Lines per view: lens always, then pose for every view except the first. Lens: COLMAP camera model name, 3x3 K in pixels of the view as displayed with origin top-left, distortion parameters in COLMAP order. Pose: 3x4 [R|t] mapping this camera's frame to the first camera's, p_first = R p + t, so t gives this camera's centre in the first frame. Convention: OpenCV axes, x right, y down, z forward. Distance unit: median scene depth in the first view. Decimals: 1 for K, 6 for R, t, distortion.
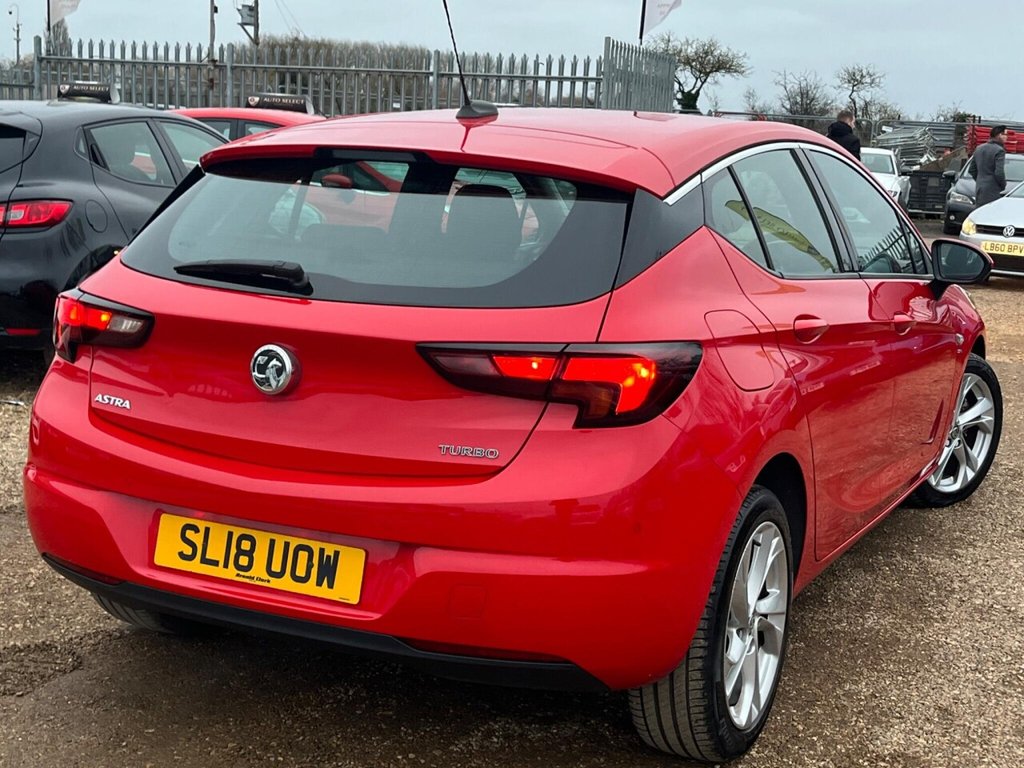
lens RADIAL K [[1474.4, 0, 529.5], [0, 1474.4, 385.7], [0, 0, 1]] dist [0.056310, 0.000000]
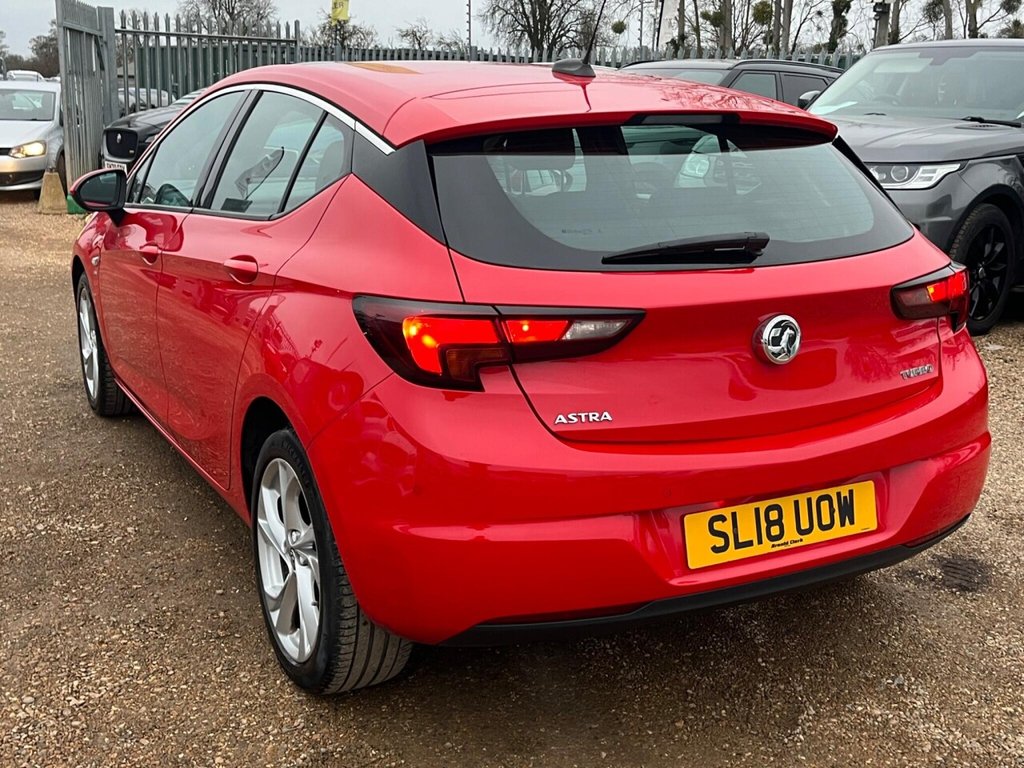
lens RADIAL K [[1193.3, 0, 506.8], [0, 1193.3, 370.9], [0, 0, 1]] dist [0.052884, 0.000000]
pose [[0.585006, -0.218514, 0.781038, -0.873584], [0.148124, 0.975610, 0.162004, -0.141662], [-0.797388, 0.020917, 0.603104, 0.616241]]
